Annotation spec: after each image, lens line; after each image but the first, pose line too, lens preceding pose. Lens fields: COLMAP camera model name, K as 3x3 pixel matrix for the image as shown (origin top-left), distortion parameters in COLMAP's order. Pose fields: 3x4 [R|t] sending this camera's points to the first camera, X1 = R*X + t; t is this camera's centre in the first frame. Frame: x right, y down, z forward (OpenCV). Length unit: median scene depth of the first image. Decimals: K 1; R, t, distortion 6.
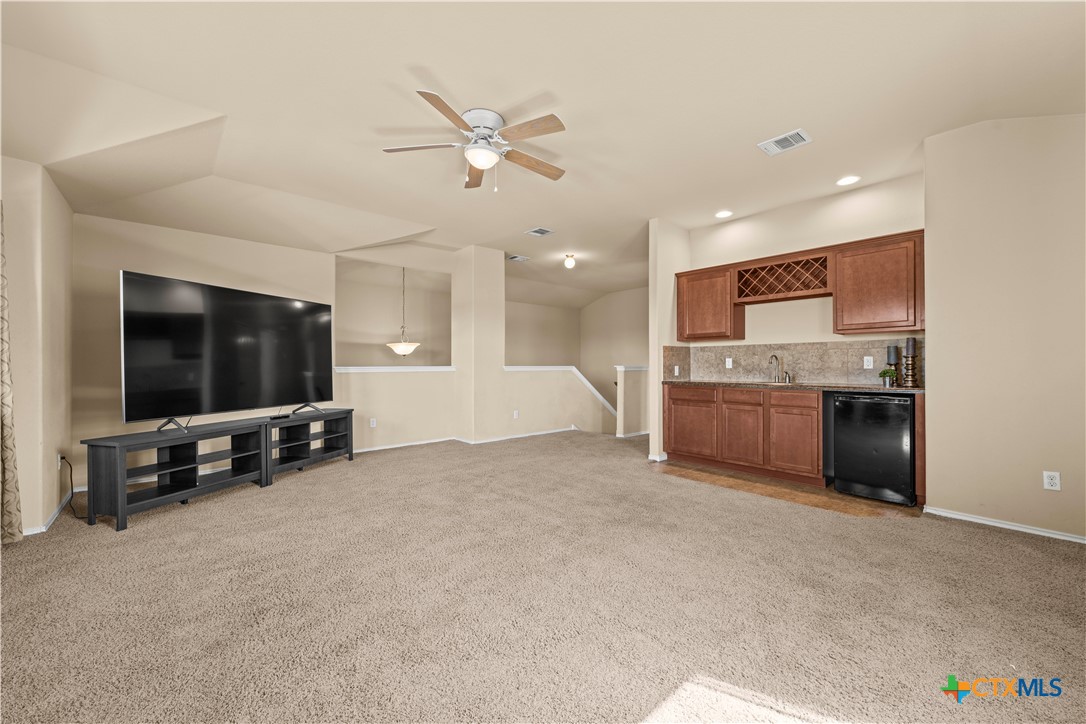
lens RADIAL K [[425.6, 0, 542.9], [0, 425.6, 364.3], [0, 0, 1]] dist [0.001357, -0.000414]
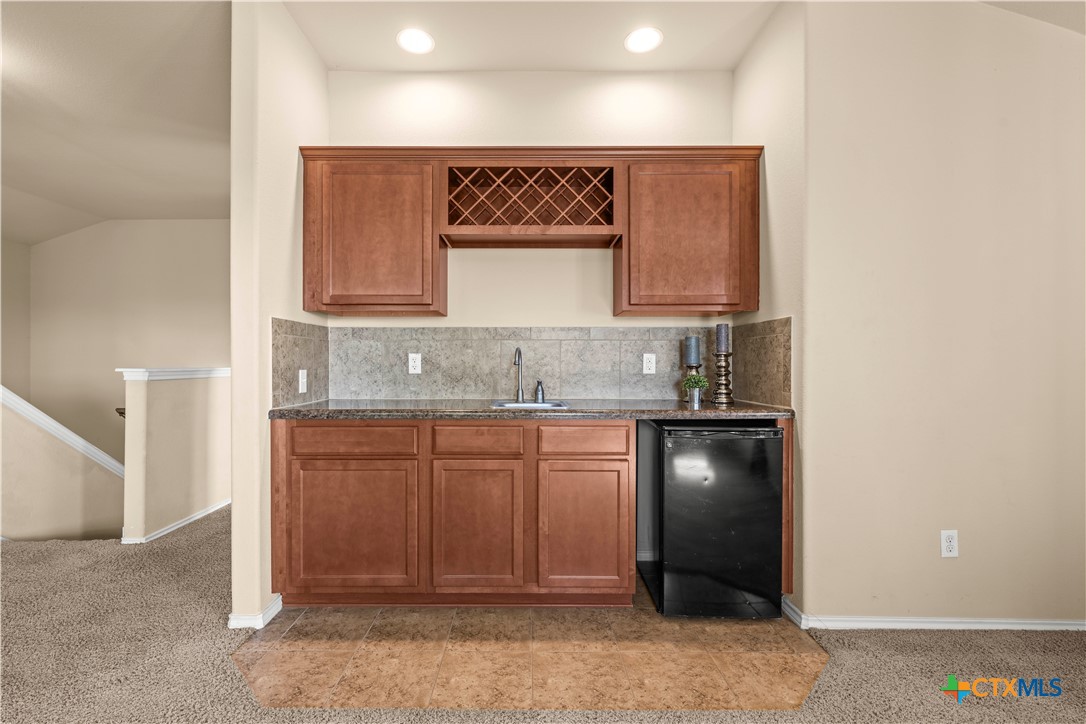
lens RADIAL K [[507.7, 0, 542.2], [0, 507.7, 362.6], [0, 0, 1]] dist [-0.006040, -0.001154]
pose [[0.656459, 0.002920, 0.754356, 0.100049], [-0.002754, 0.999995, -0.001474, -0.003435], [-0.754357, -0.001110, 0.656464, 0.530635]]
